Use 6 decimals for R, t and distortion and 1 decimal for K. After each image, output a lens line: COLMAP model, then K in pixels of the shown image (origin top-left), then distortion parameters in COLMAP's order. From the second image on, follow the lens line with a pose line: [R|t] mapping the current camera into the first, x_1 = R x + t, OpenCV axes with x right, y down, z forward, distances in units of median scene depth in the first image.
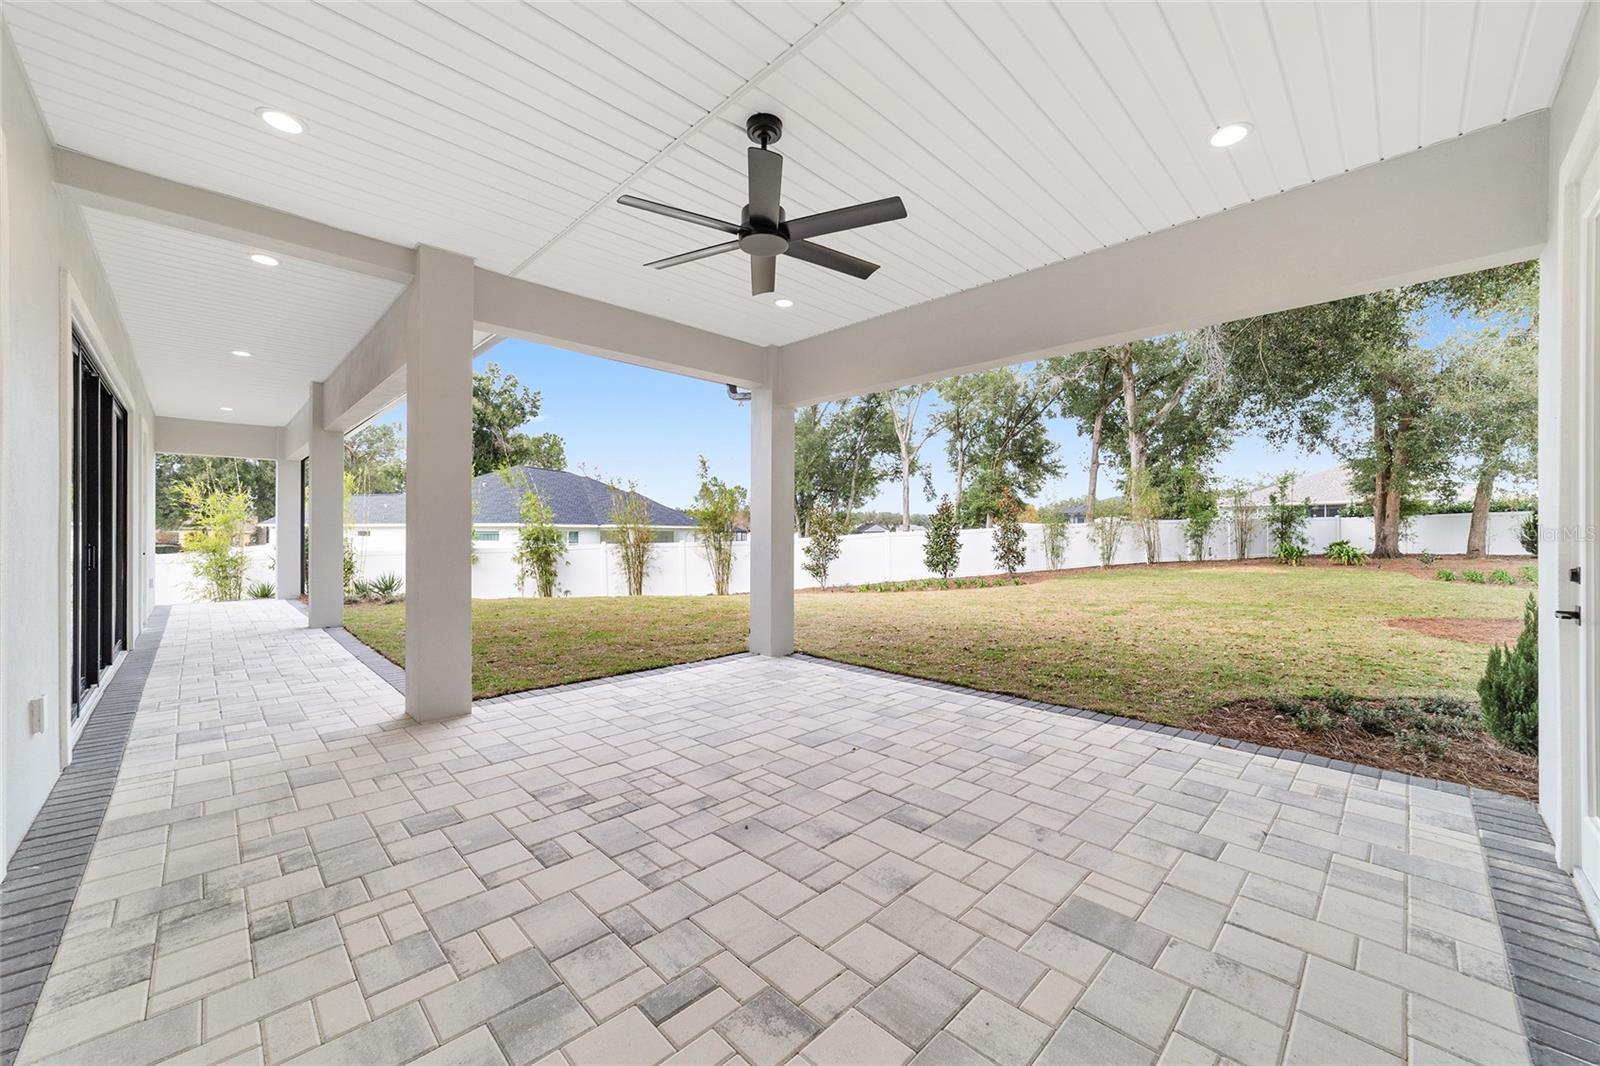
lens RADIAL K [[615.2, 0, 795.7], [0, 615.2, 532.4], [0, 0, 1]] dist [-0.013432, 0.006463]
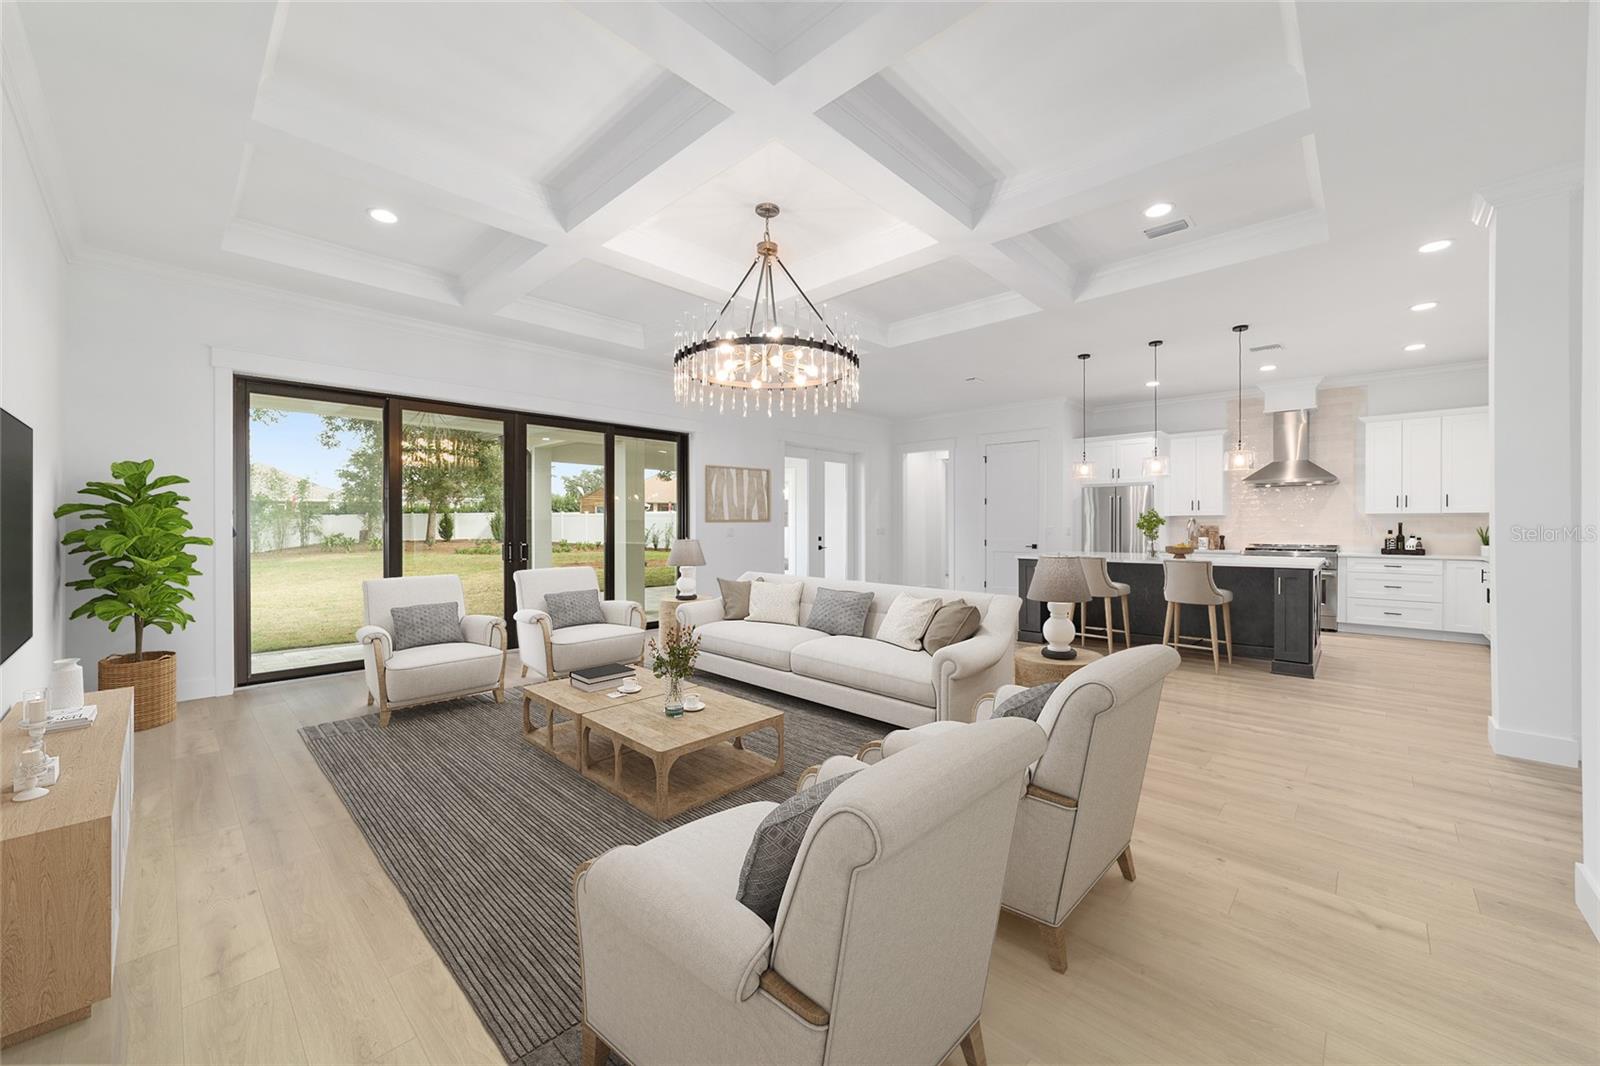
lens RADIAL K [[615.2, 0, 798.2], [0, 615.2, 528.0], [0, 0, 1]] dist [-0.013432, 0.006463]
pose [[-0.035300, -0.007832, 0.999346, -0.615460], [0.000486, 0.999969, 0.007854, -0.007615], [-0.999377, 0.000763, -0.035295, 0.103556]]
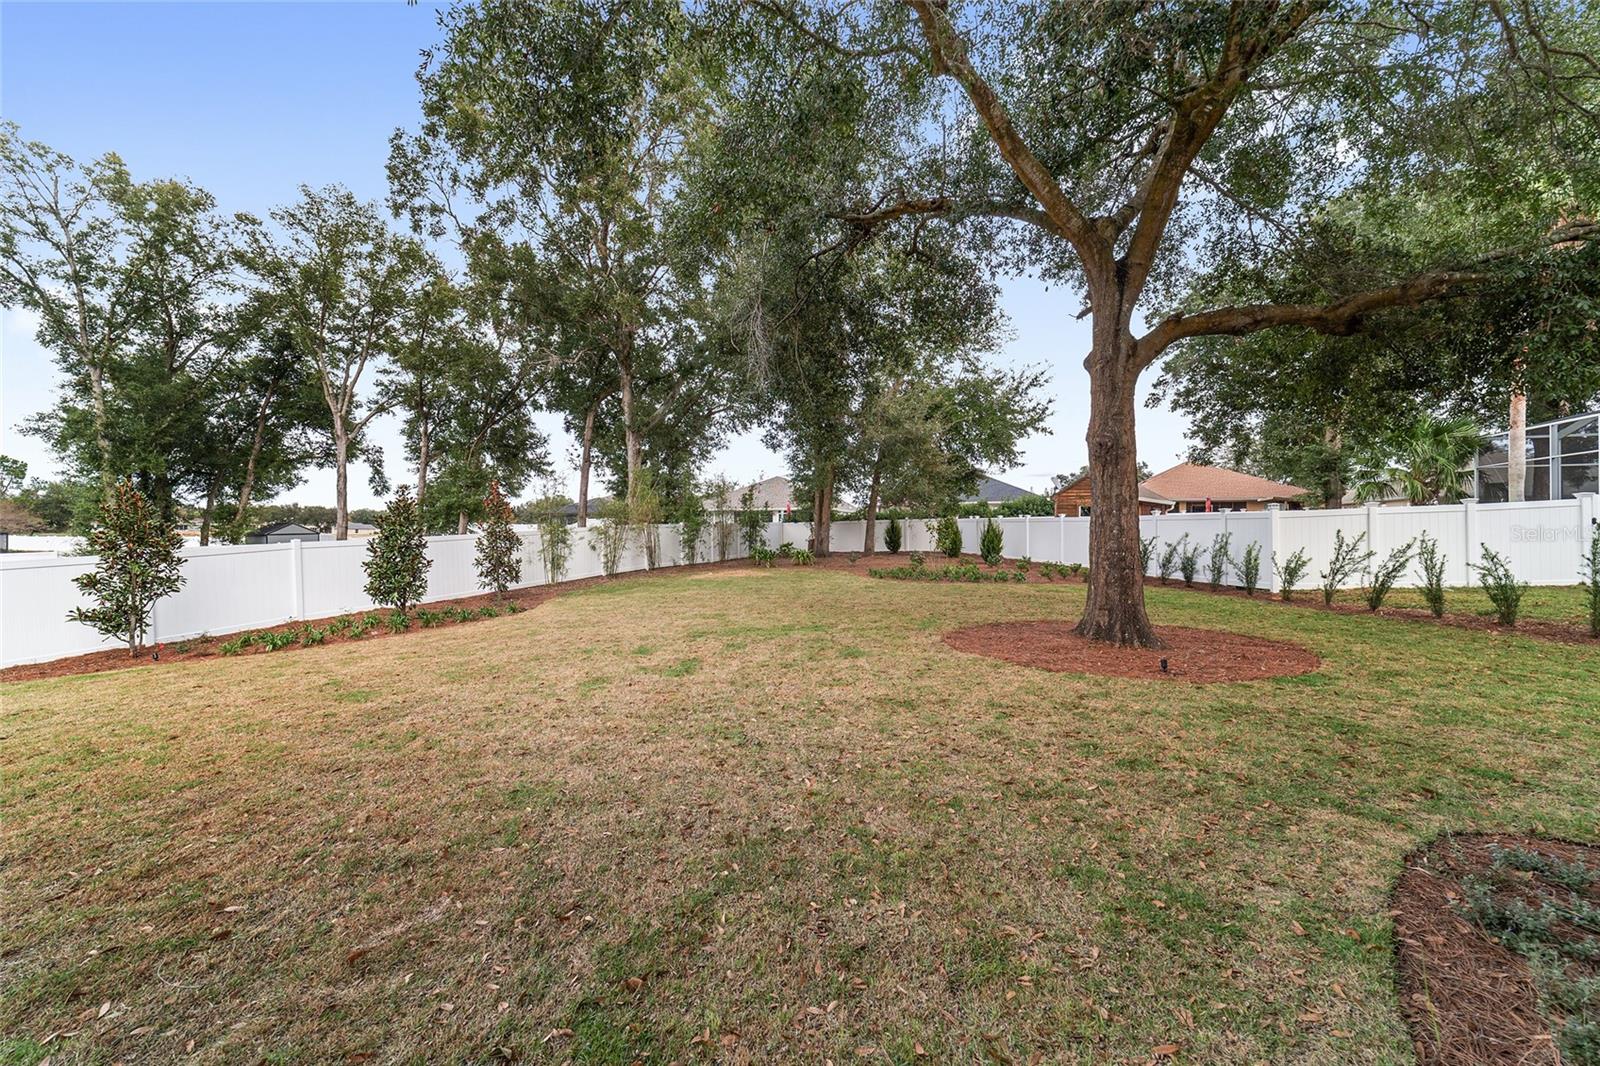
lens RADIAL K [[615.2, 0, 798.4], [0, 615.2, 528.4], [0, 0, 1]] dist [-0.013432, 0.006463]
pose [[0.687348, 0.001904, 0.726325, 0.055042], [0.002047, 0.999988, -0.004558, -0.011724], [-0.726325, 0.004620, 0.687336, 0.229797]]
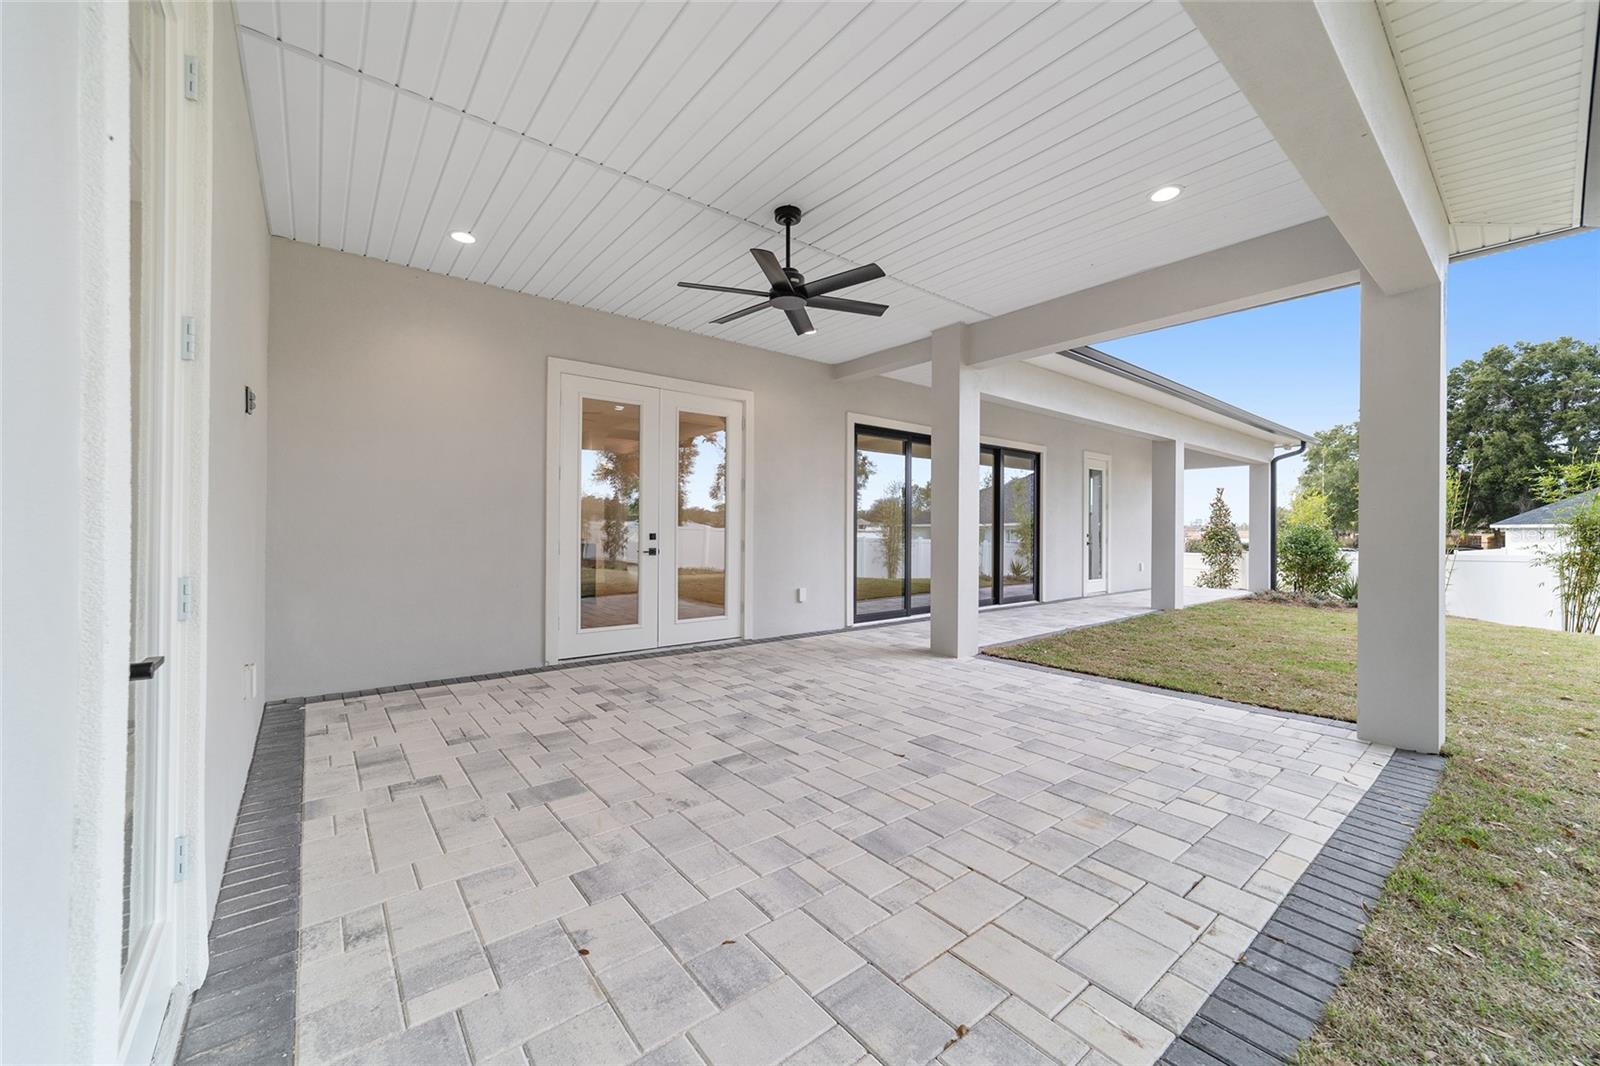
lens RADIAL K [[615.2, 0, 806.6], [0, 615.2, 533.3], [0, 0, 1]] dist [-0.013432, 0.006463]
pose [[-0.098034, 0.000520, -0.995183, 0.176364], [-0.004265, 0.999990, 0.000942, 0.003533], [0.995174, 0.004337, -0.098031, 0.163209]]
